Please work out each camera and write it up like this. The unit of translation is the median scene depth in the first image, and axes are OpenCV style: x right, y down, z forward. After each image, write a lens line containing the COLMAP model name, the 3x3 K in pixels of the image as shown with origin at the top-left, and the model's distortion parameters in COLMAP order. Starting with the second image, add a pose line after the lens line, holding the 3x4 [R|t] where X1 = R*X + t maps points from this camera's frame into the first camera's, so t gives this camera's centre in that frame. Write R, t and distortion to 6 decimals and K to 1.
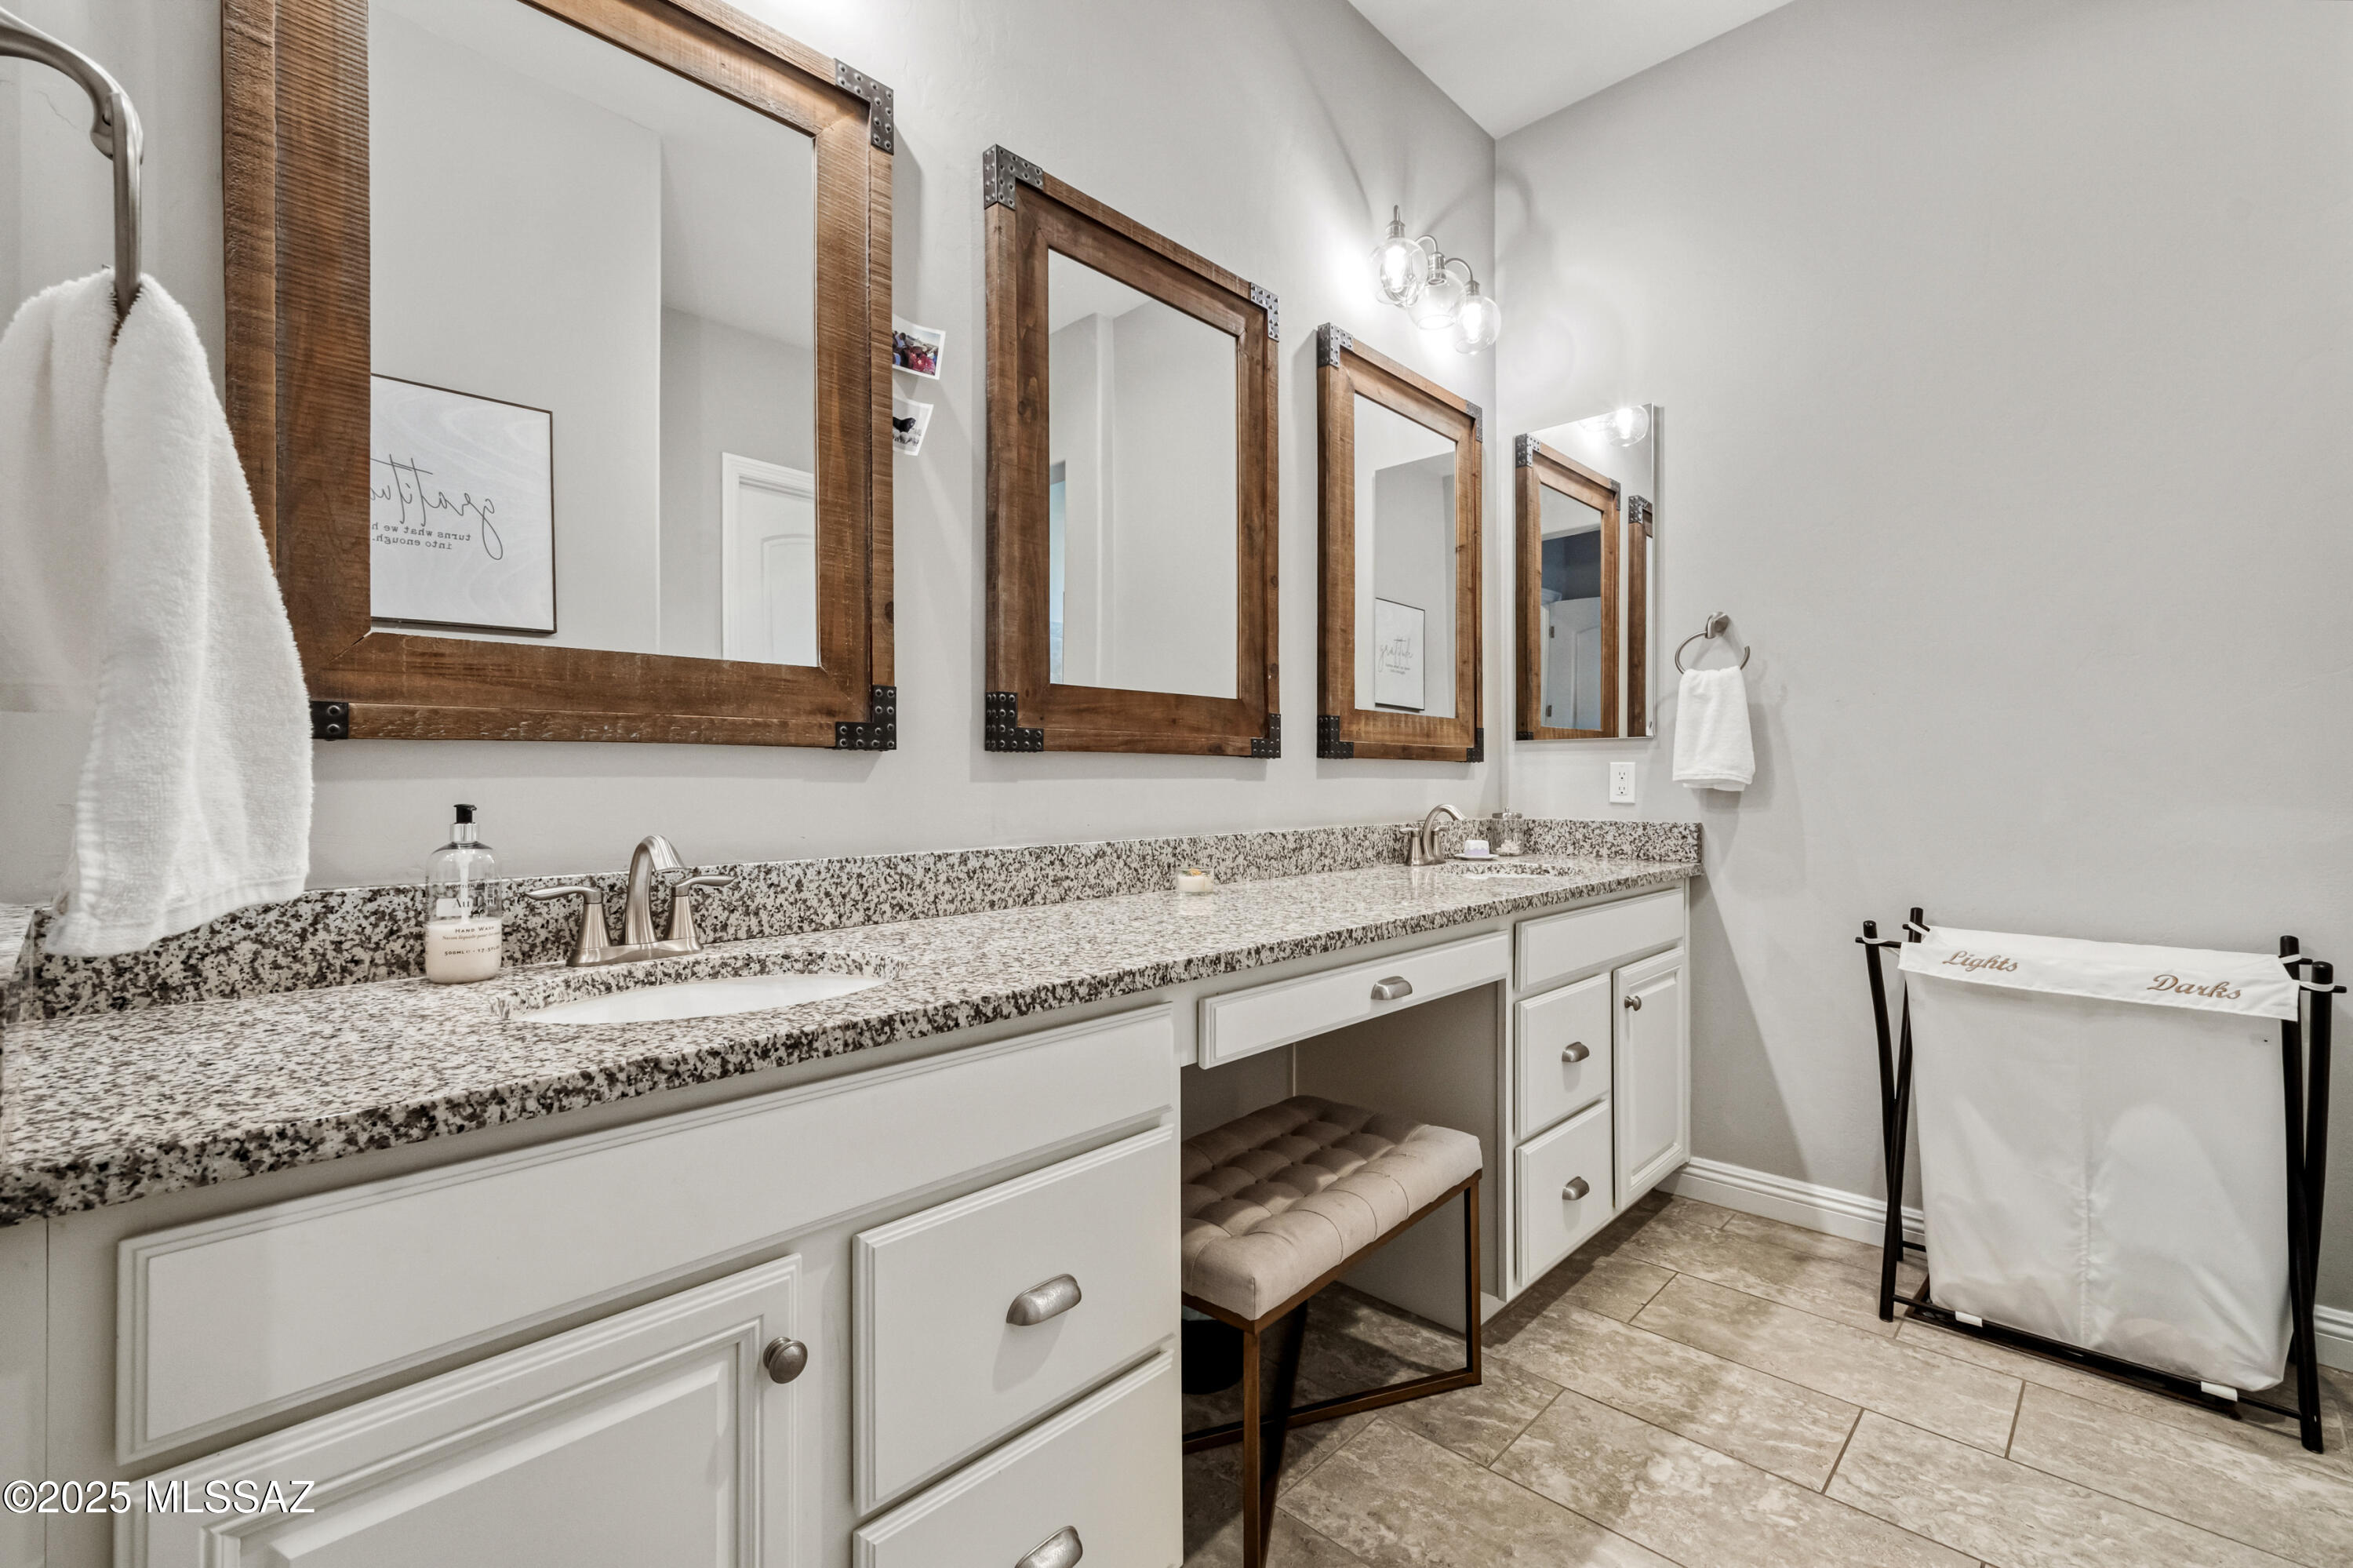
lens RADIAL K [[1046.6, 0, 1184.5], [0, 1046.6, 784.9], [0, 0, 1]] dist [0.011132, -0.000504]
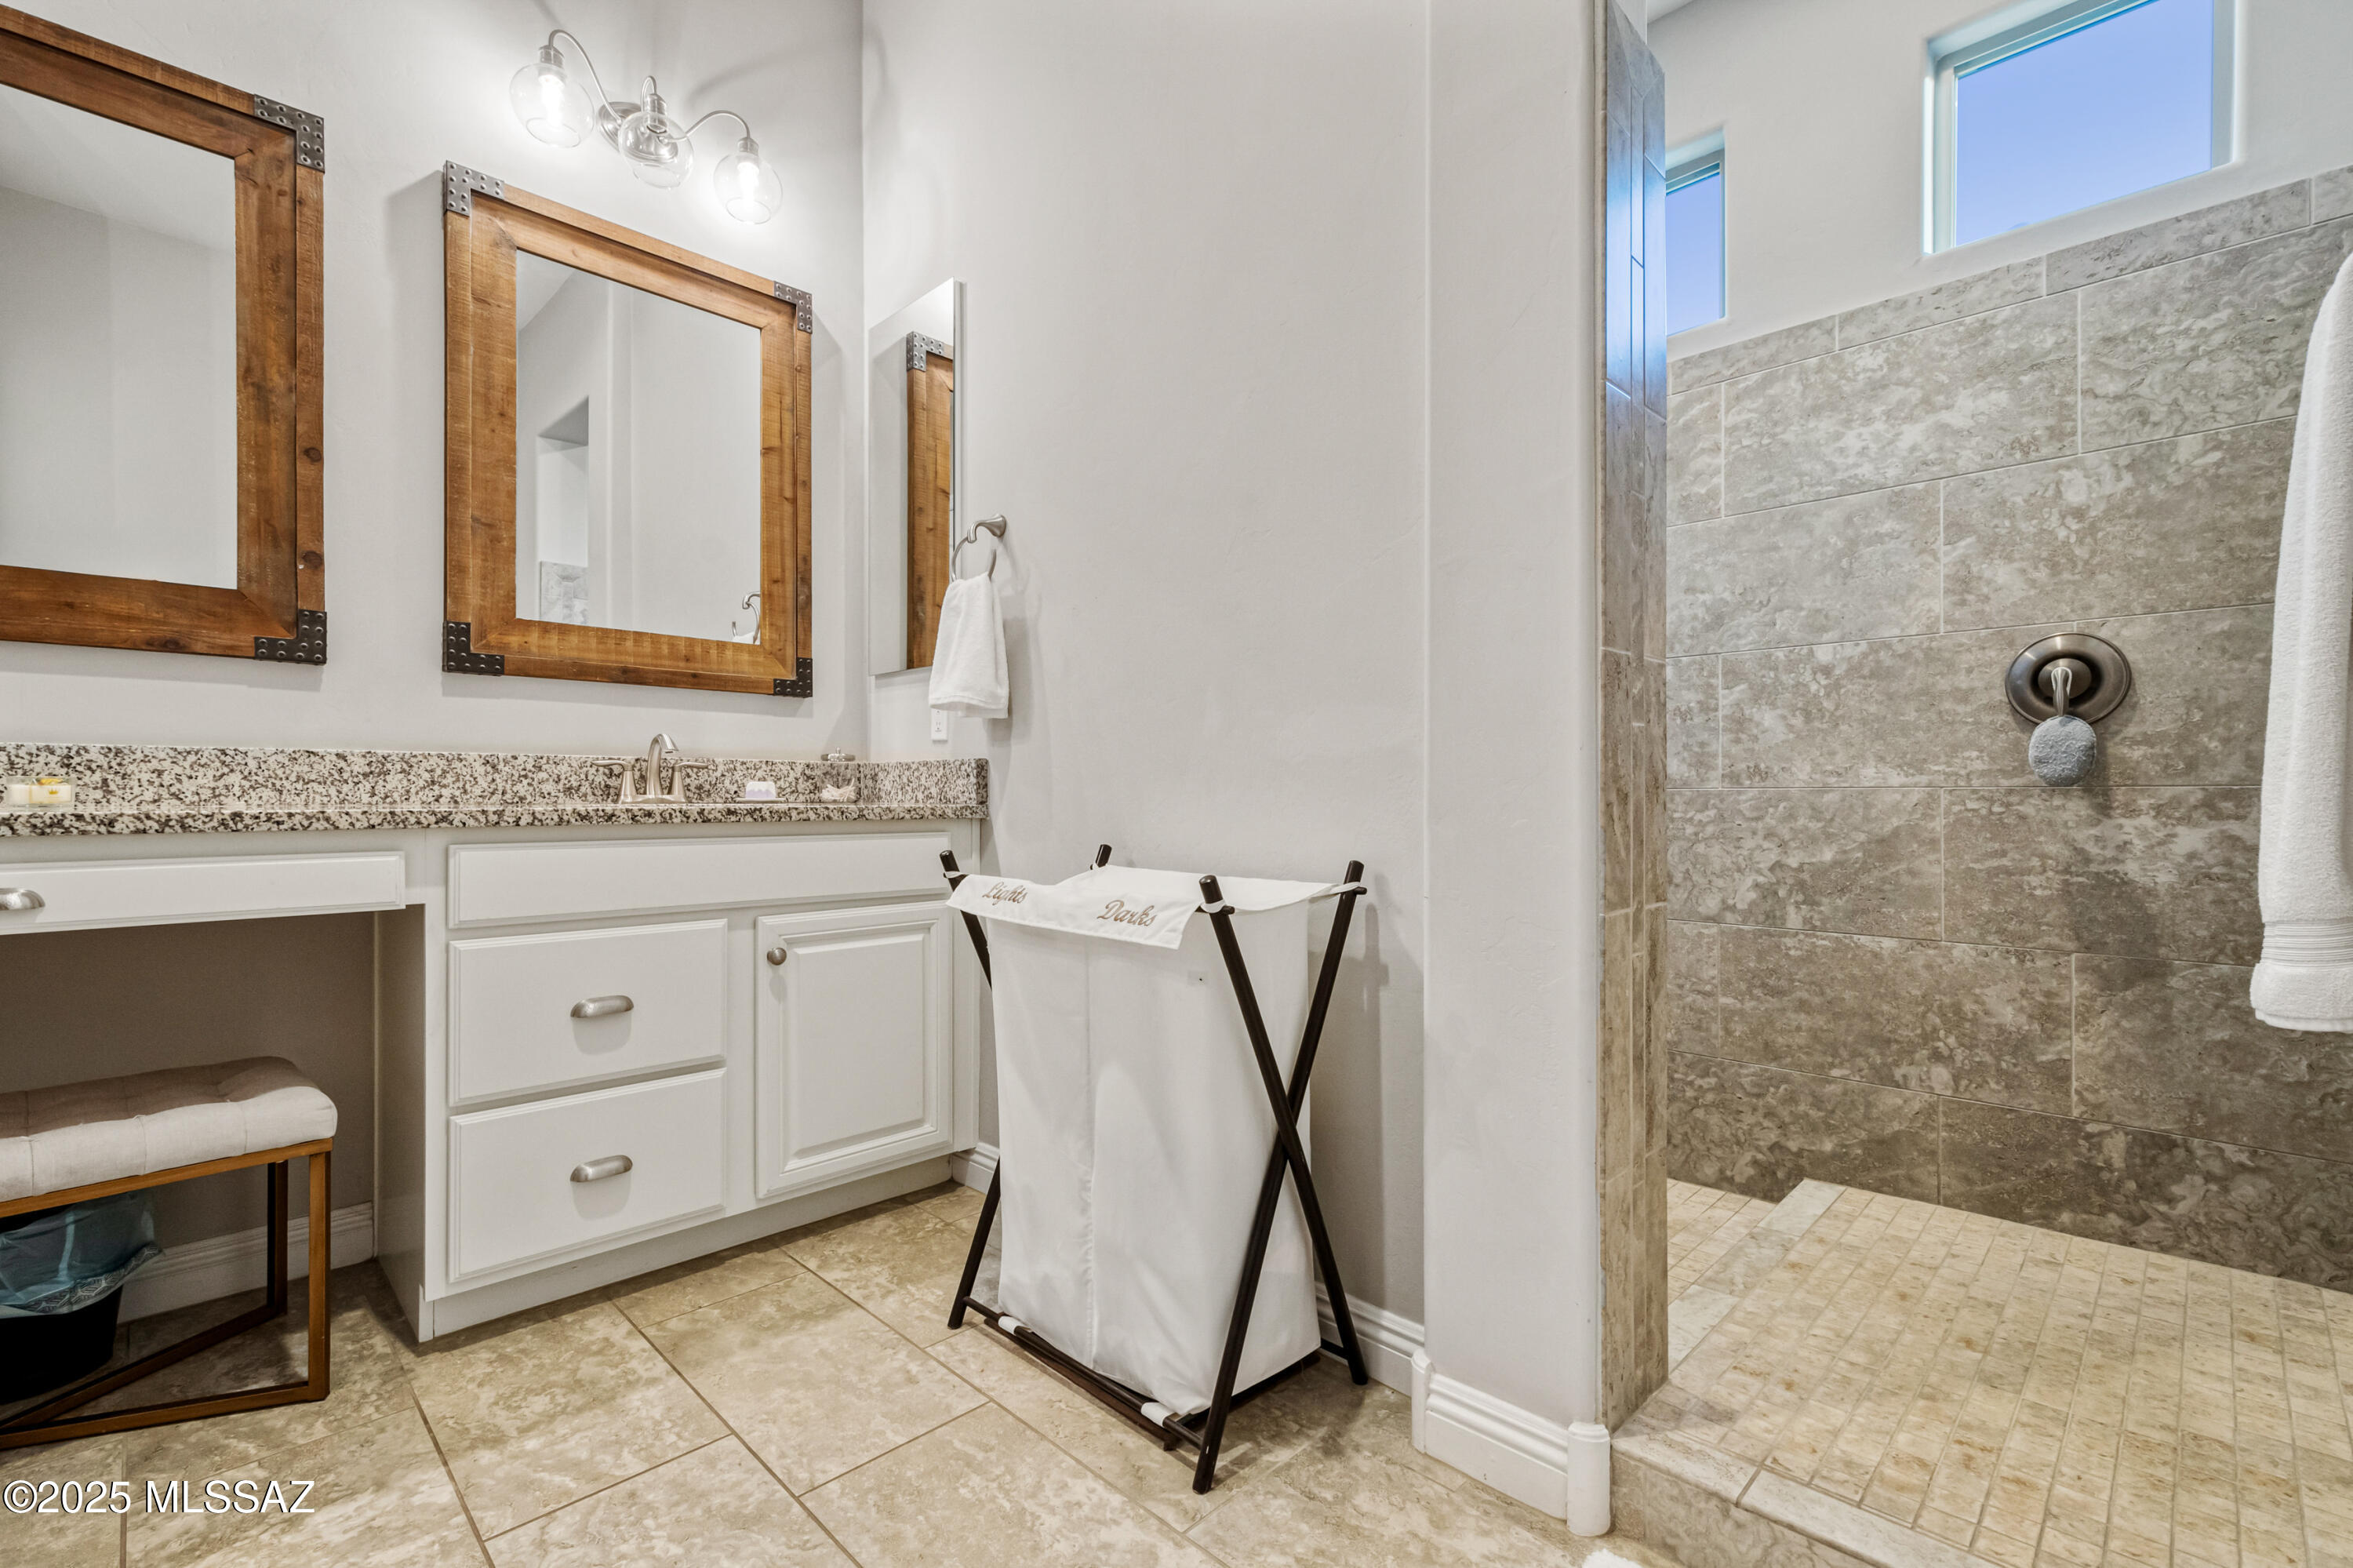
lens RADIAL K [[1049.1, 0, 1175.9], [0, 1049.1, 805.7], [0, 0, 1]] dist [0.008970, -0.000719]
pose [[0.999648, 0.002360, -0.026418, 0.818351], [-0.002174, 0.999973, 0.007072, 0.083462], [0.026434, -0.007012, 0.999626, 0.165253]]
